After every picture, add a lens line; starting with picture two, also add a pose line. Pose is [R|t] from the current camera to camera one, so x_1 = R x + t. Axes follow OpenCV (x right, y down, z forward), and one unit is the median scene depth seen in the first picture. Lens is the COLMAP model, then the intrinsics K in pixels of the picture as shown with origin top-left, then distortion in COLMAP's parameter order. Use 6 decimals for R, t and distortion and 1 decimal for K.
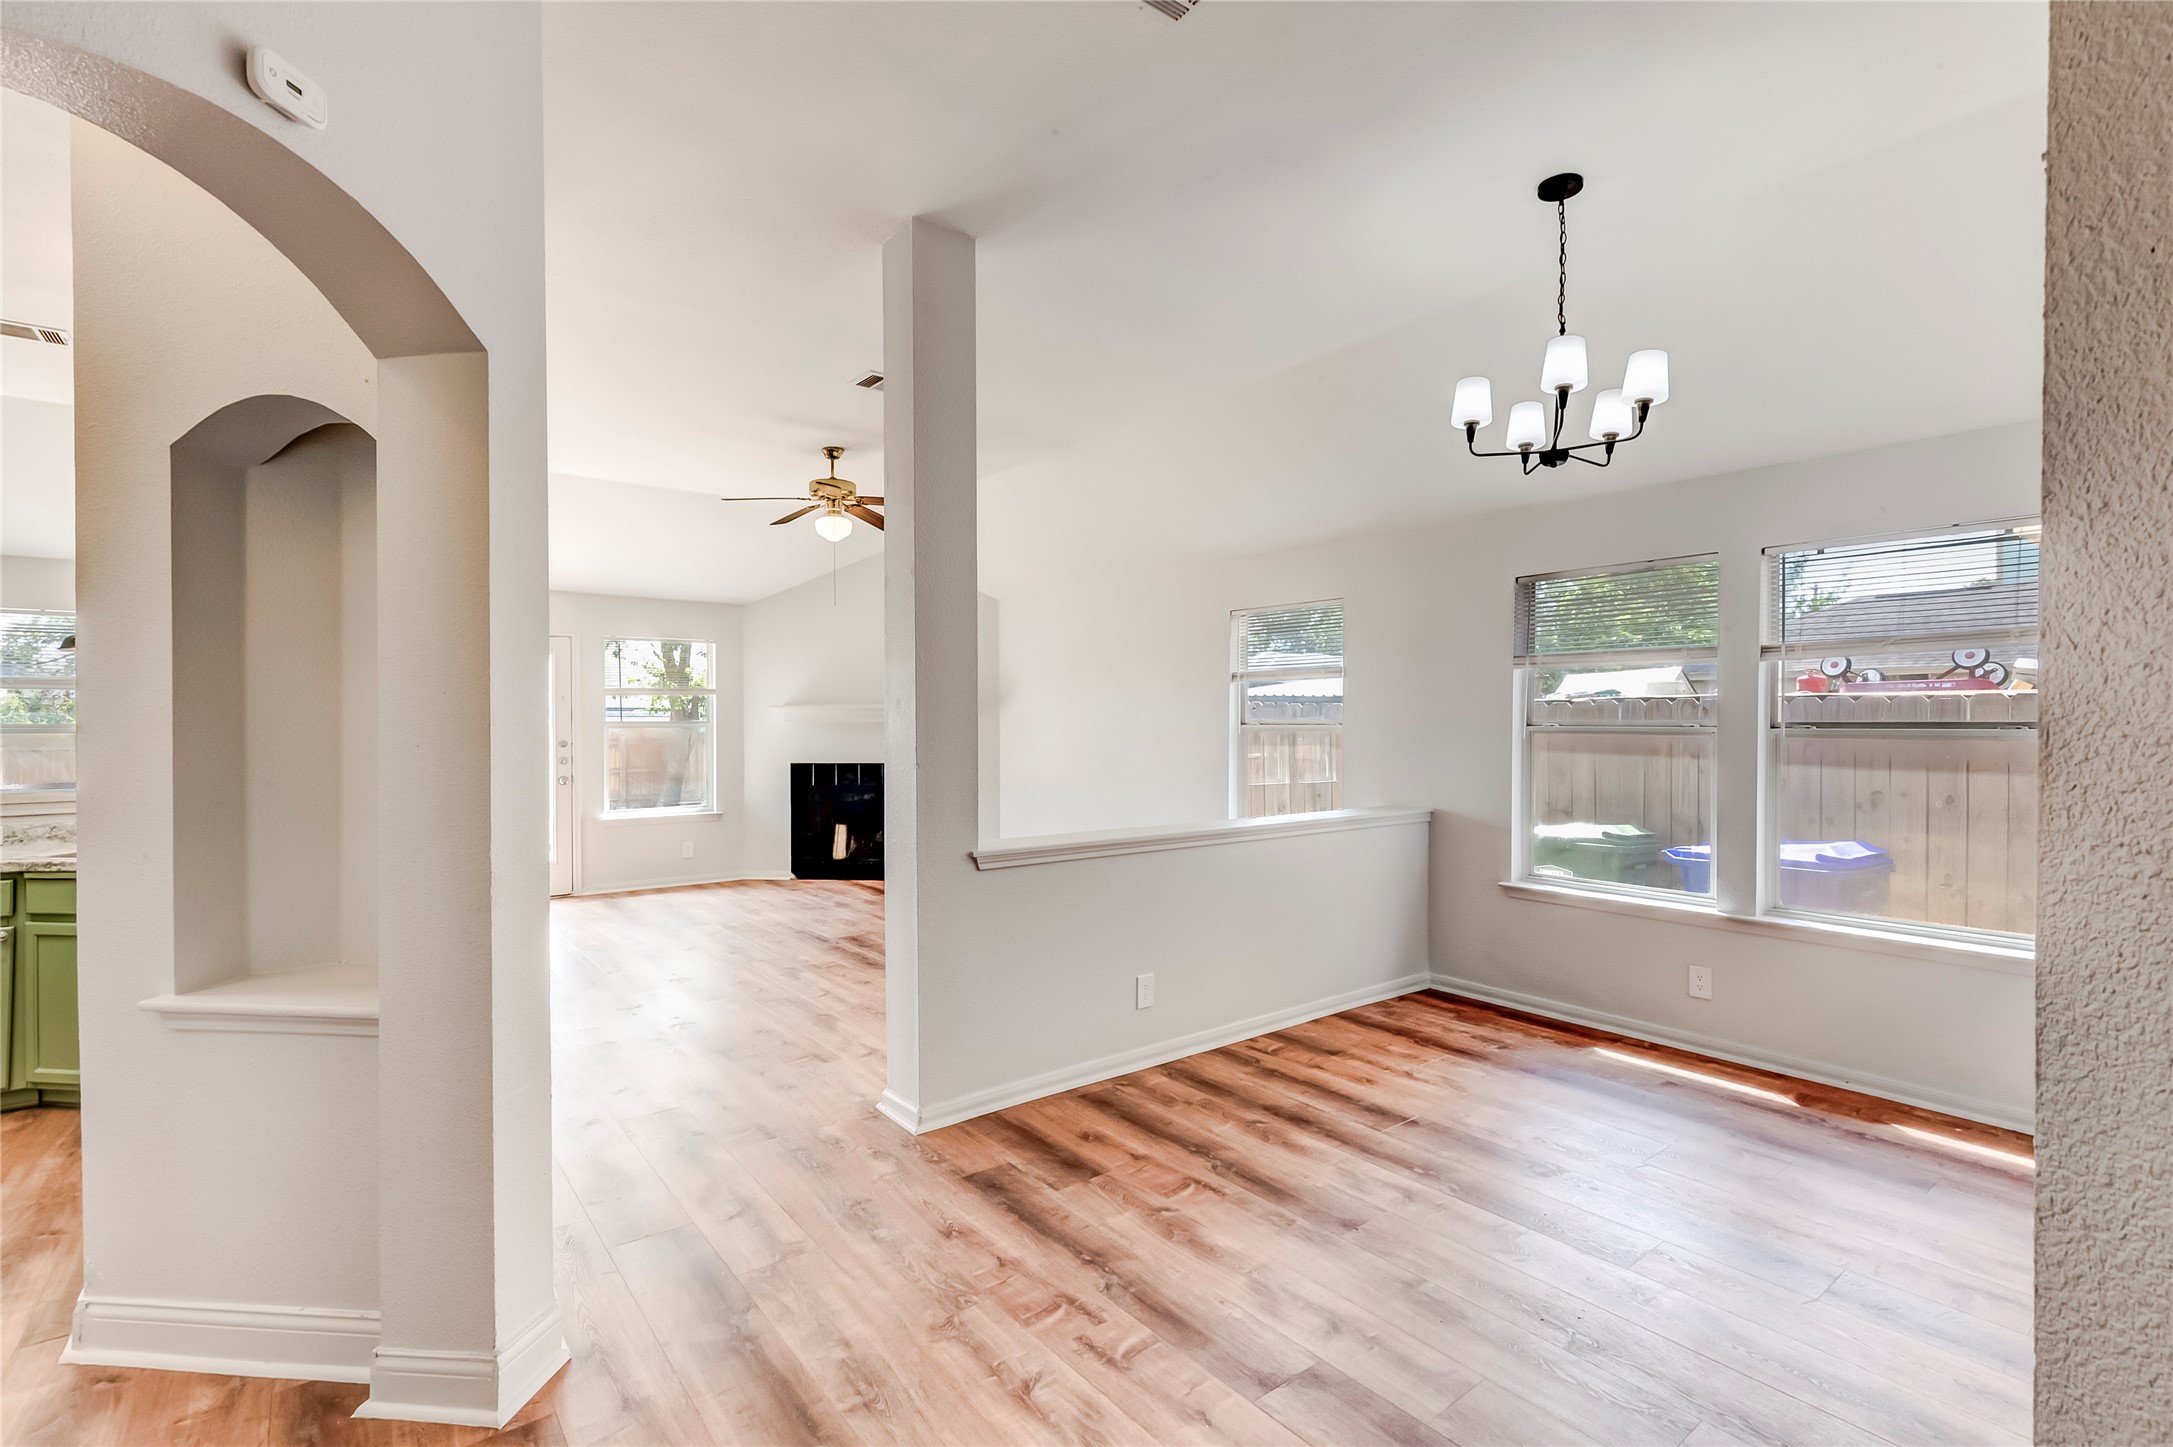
lens RADIAL K [[993.4, 0, 1092.1], [0, 993.4, 725.6], [0, 0, 1]] dist [0.005863, -0.000760]
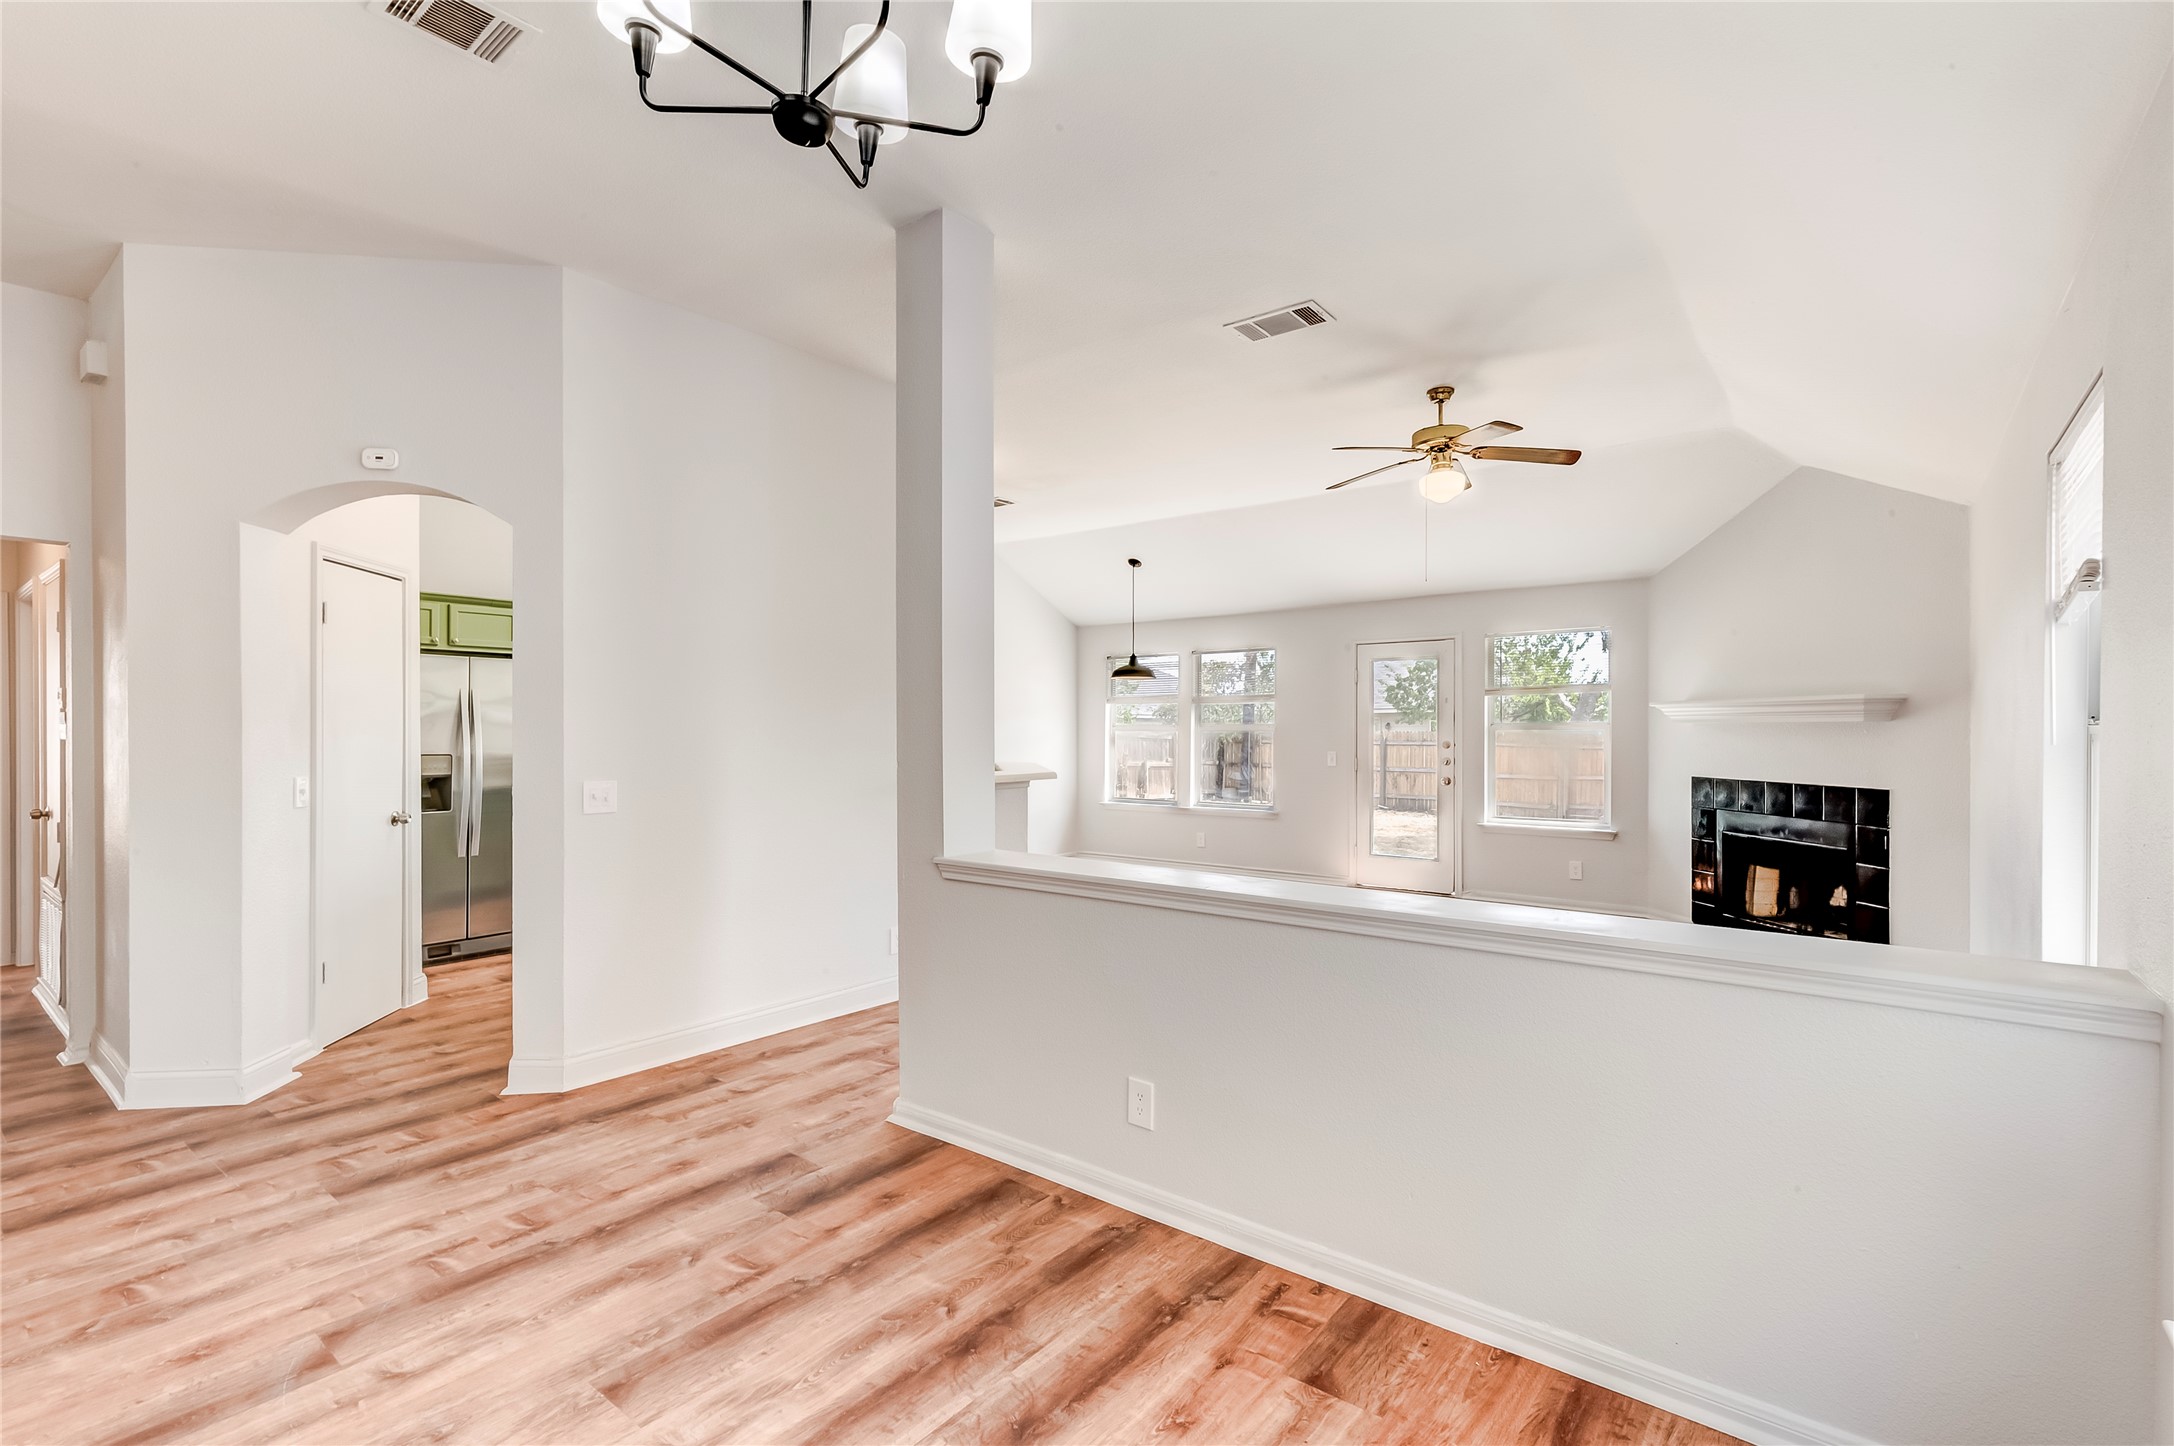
lens RADIAL K [[993.9, 0, 1070.8], [0, 993.9, 730.5], [0, 0, 1]] dist [0.005863, -0.000760]
pose [[0.227384, 0.006375, -0.973784, 0.693298], [-0.004727, 0.999974, 0.005443, 0.001023], [0.973794, 0.003365, 0.227409, 0.759283]]
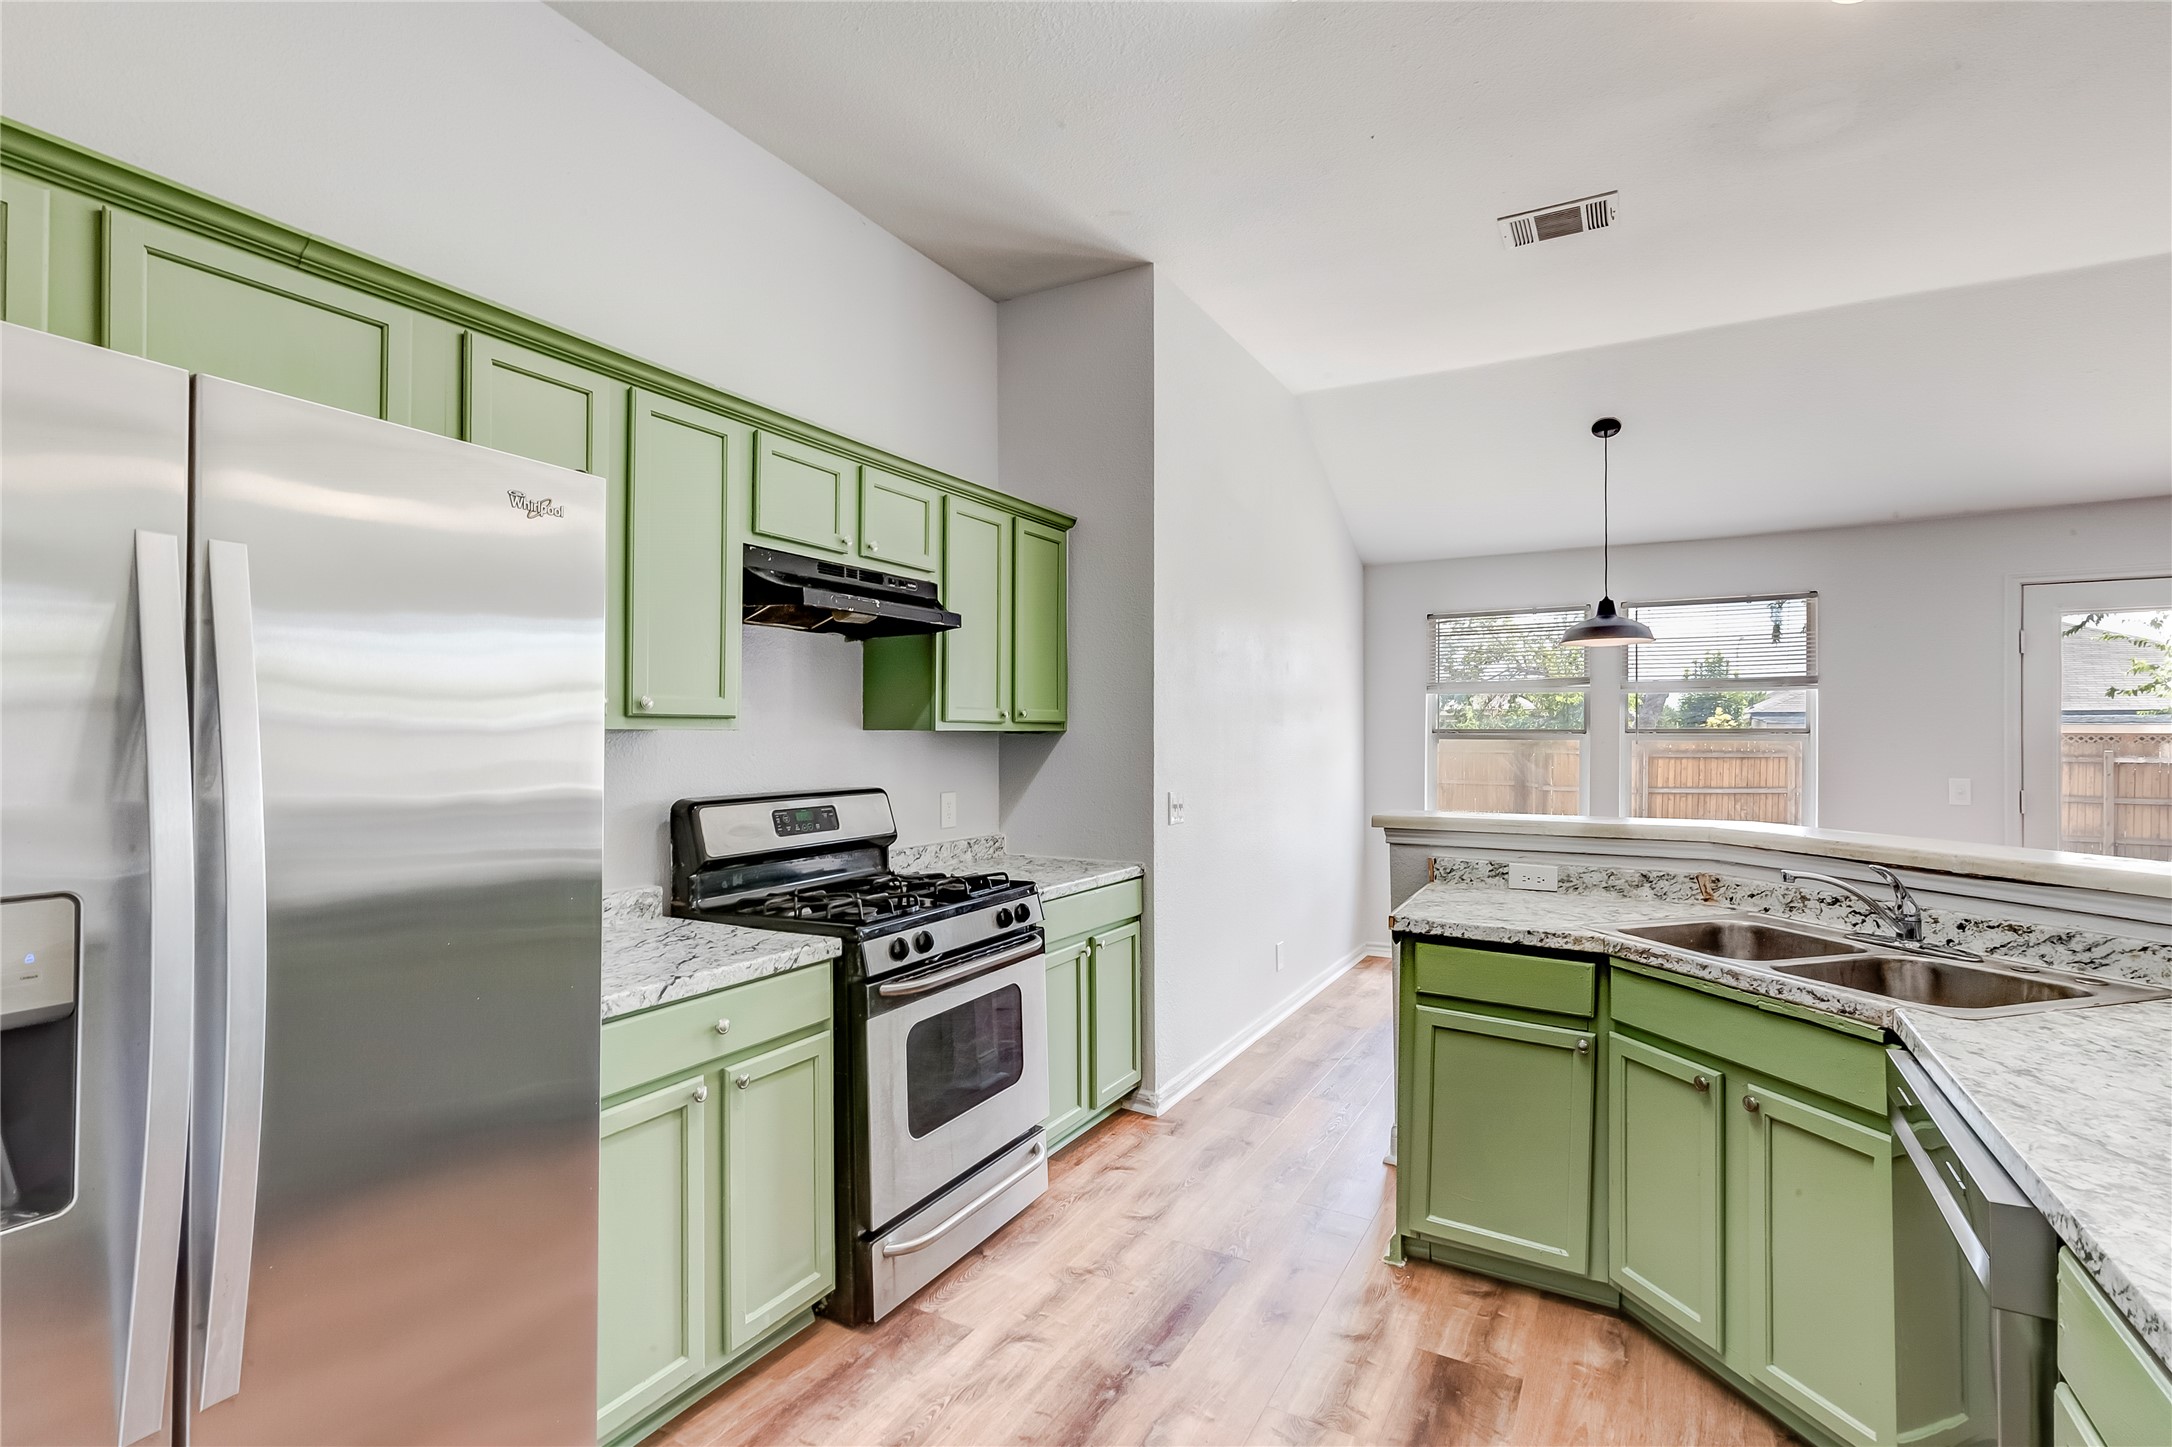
lens RADIAL K [[992.9, 0, 1077.7], [0, 992.9, 735.0], [0, 0, 1]] dist [0.005863, -0.000760]
pose [[0.377948, 0.007421, -0.925797, -0.516821], [-0.006474, 0.999965, 0.005373, 0.003131], [0.925804, 0.003963, 0.377983, 0.375524]]
